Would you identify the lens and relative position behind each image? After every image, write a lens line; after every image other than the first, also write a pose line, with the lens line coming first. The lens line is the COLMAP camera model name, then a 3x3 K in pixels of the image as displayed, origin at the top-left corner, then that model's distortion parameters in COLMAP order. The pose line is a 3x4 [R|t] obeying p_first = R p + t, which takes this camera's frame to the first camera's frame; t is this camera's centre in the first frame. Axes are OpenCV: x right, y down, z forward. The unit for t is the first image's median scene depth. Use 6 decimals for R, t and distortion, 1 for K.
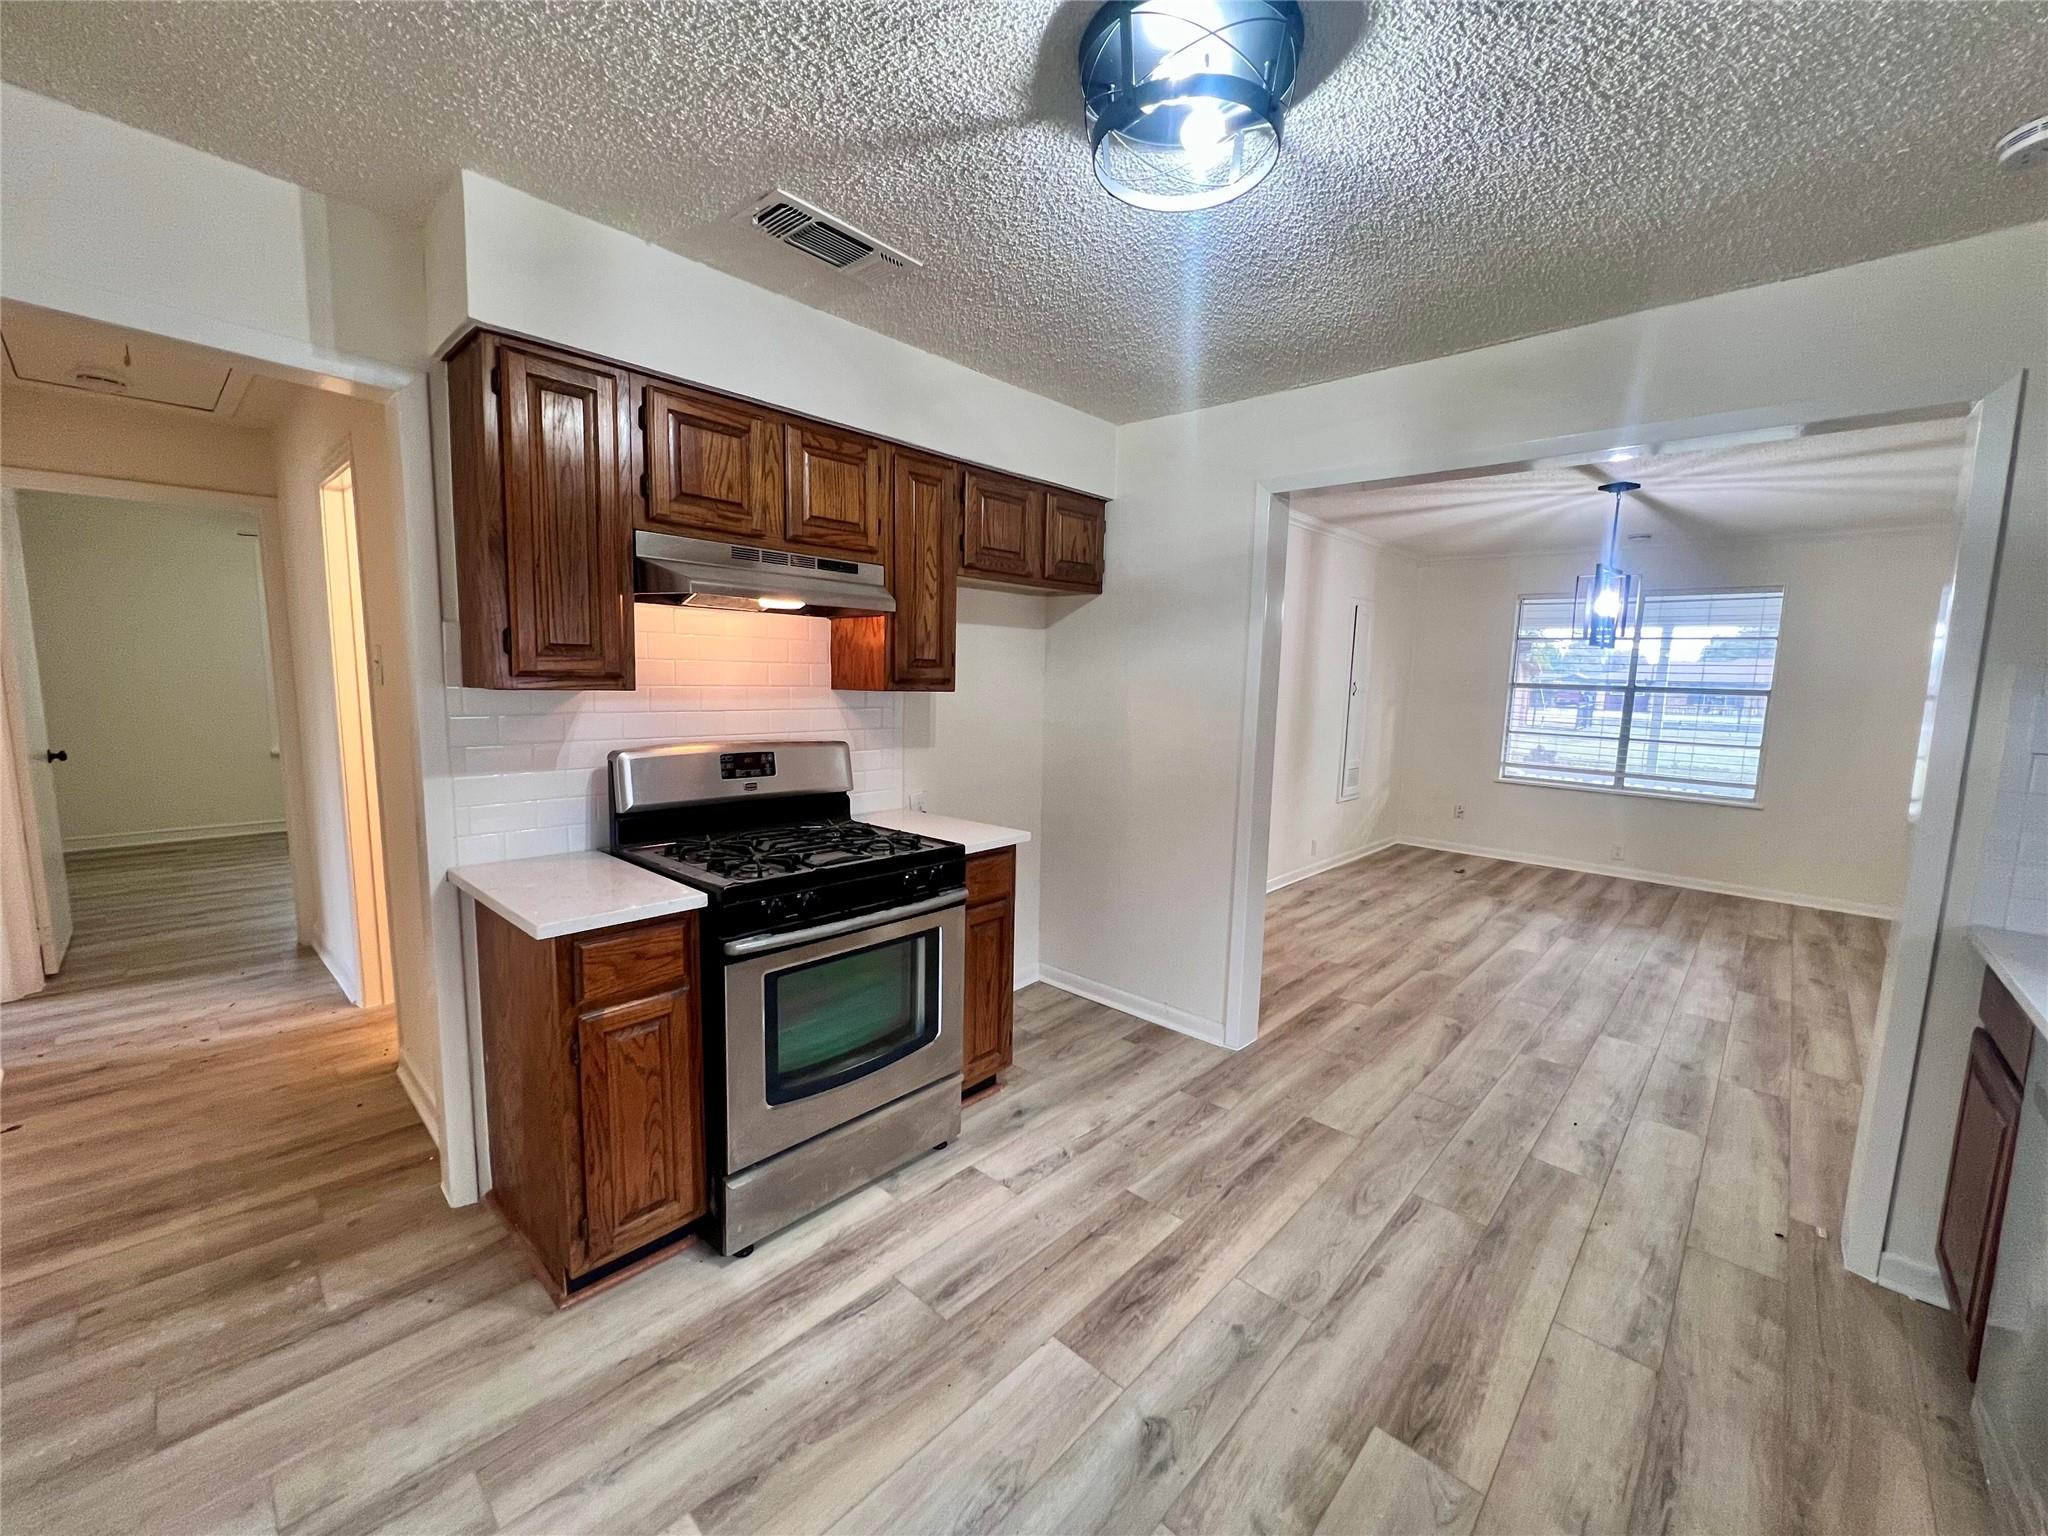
lens RADIAL K [[819.7, 0, 1022.6], [0, 819.7, 764.5], [0, 0, 1]] dist [-0.000751, 0.000242]
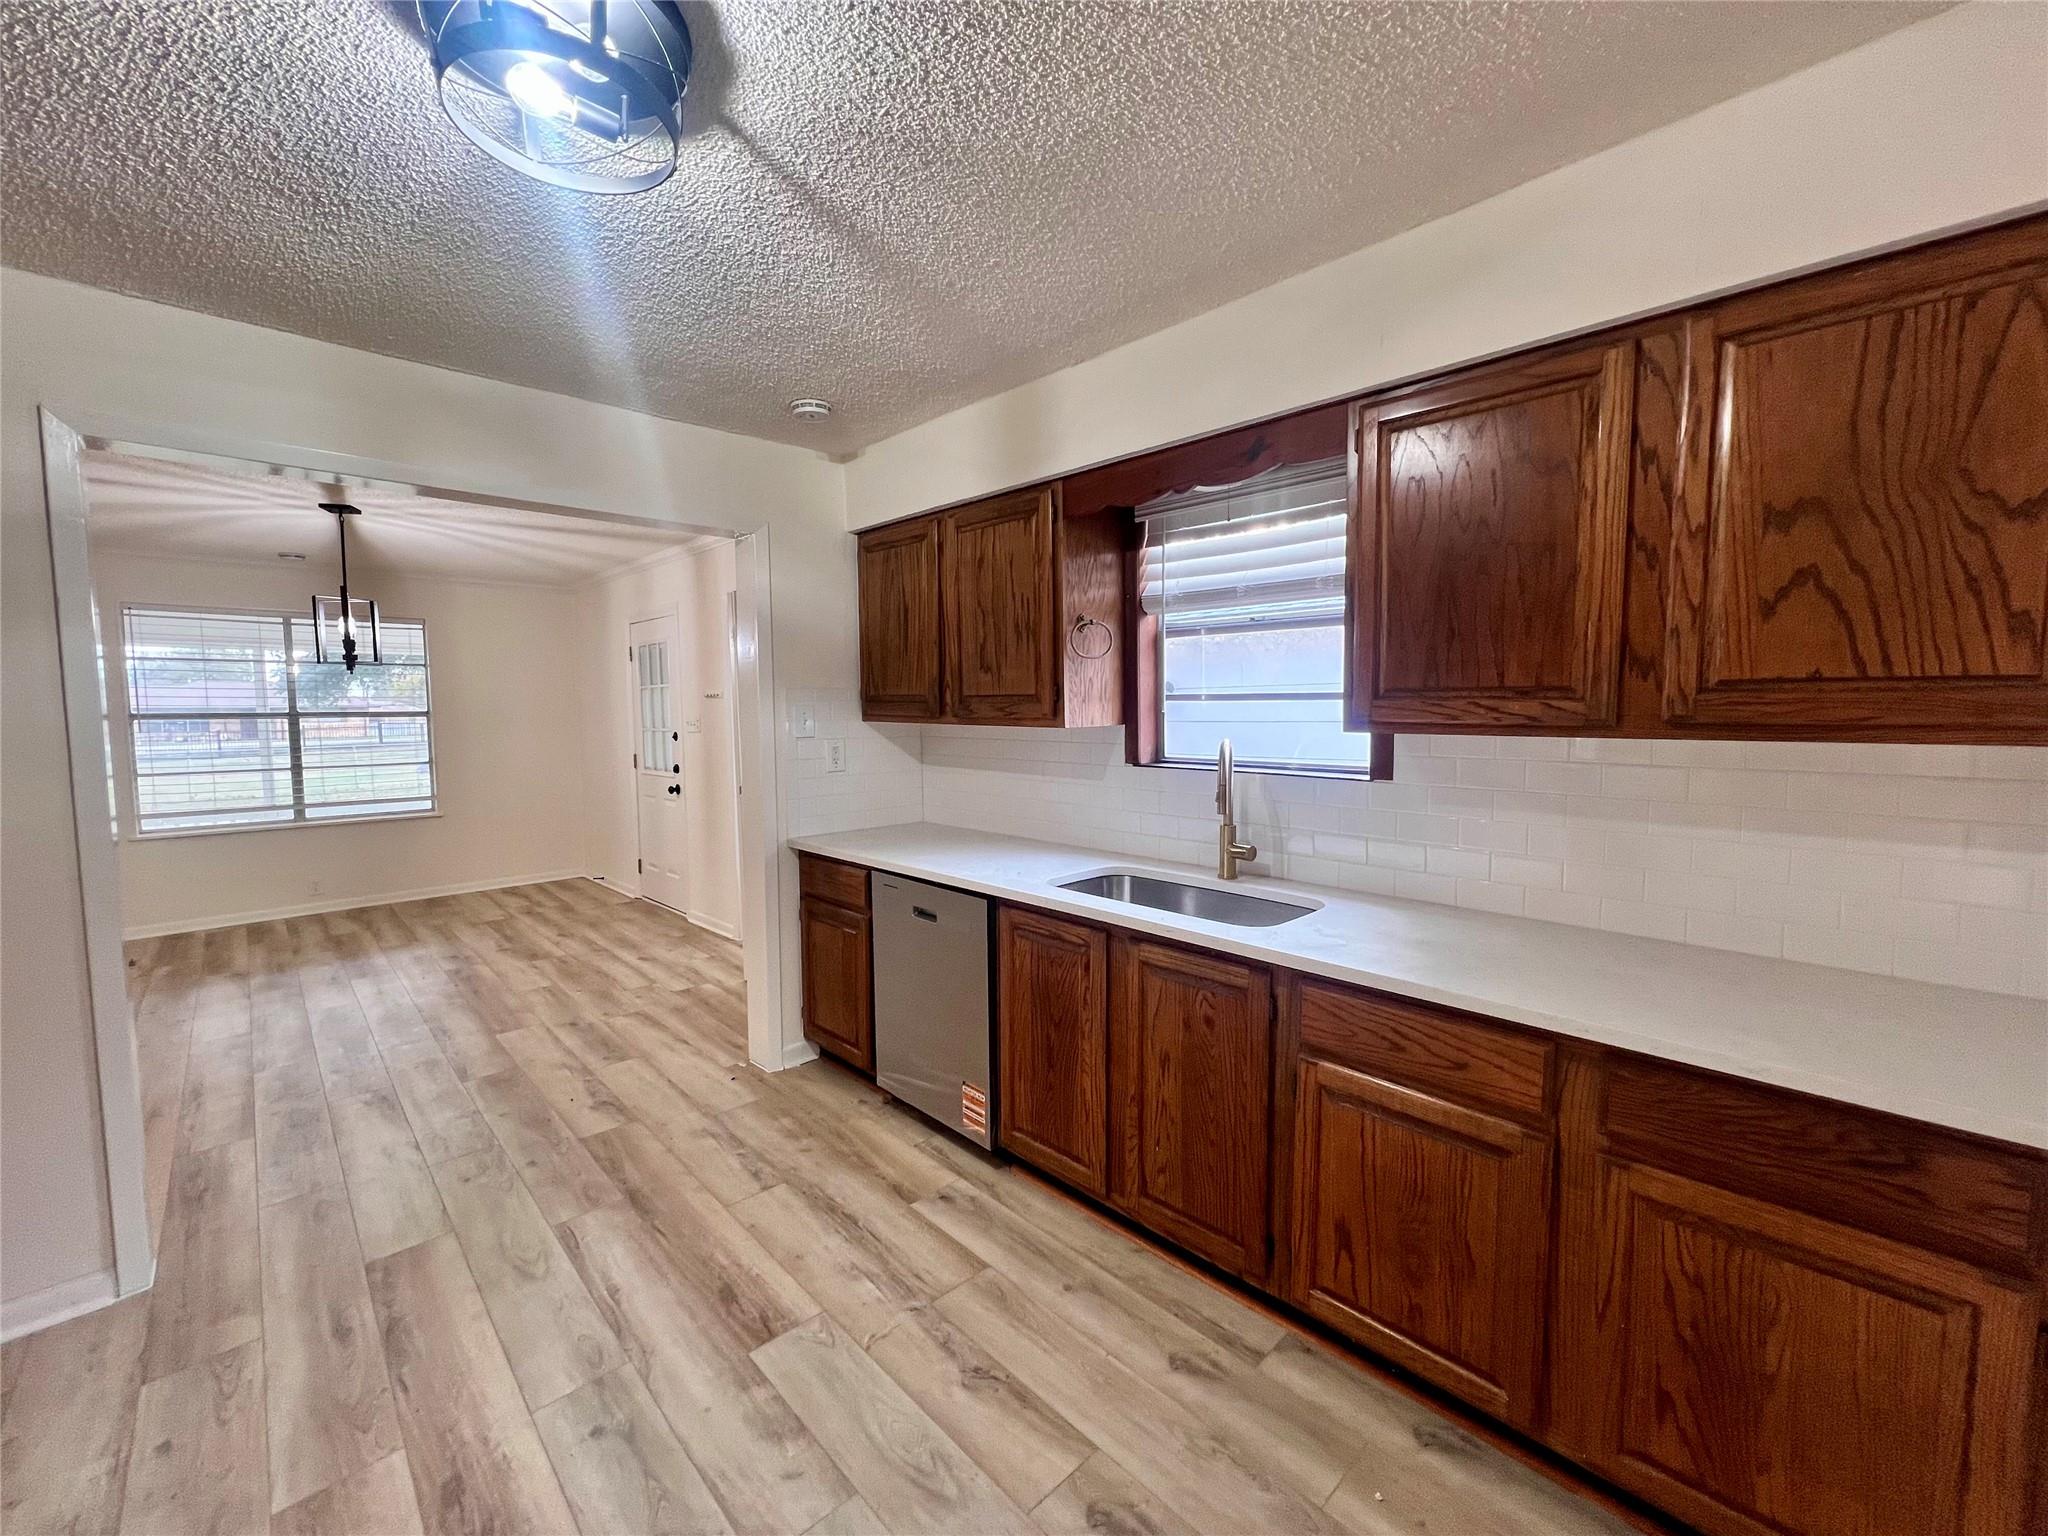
lens RADIAL K [[819.7, 0, 1022.6], [0, 819.7, 764.5], [0, 0, 1]] dist [-0.000751, 0.000242]
pose [[0.052604, -0.099318, 0.993664, -0.401664], [0.126521, 0.987686, 0.092022, -0.043057], [-0.990568, 0.120879, 0.064522, 0.294760]]
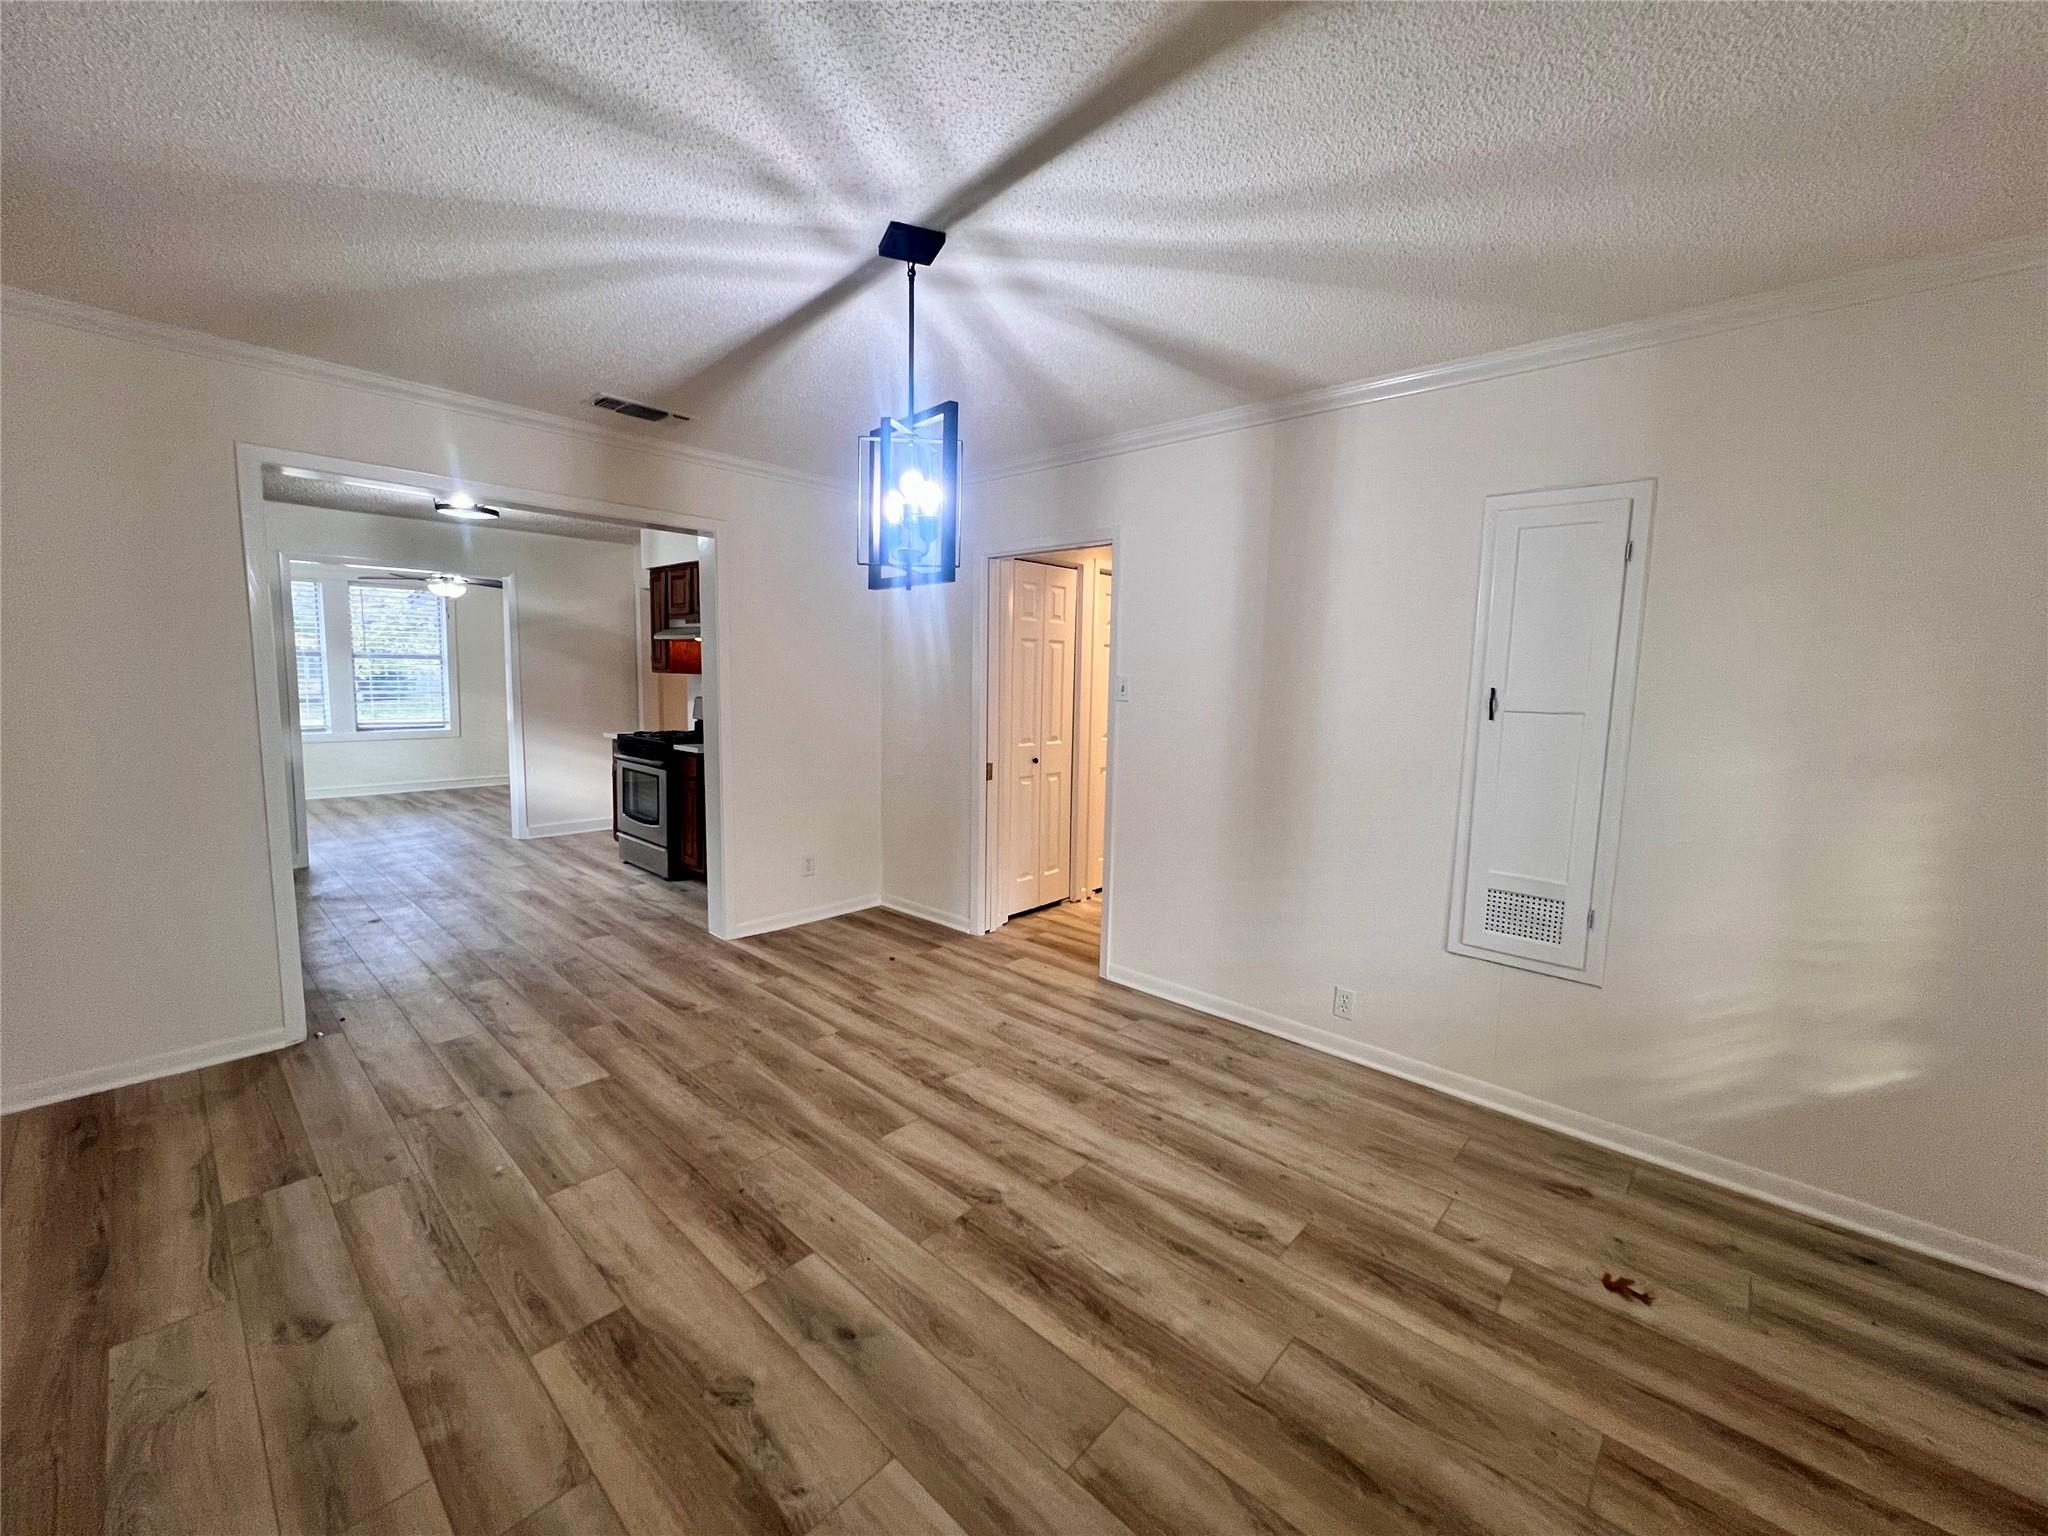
lens RADIAL K [[819.7, 0, 1022.6], [0, 819.7, 764.5], [0, 0, 1]] dist [-0.000751, 0.000242]
pose [[0.010654, 0.085973, -0.996240, 2.148899], [-0.137100, 0.987014, 0.083711, -0.160370], [0.990500, 0.135693, 0.022303, 1.919542]]
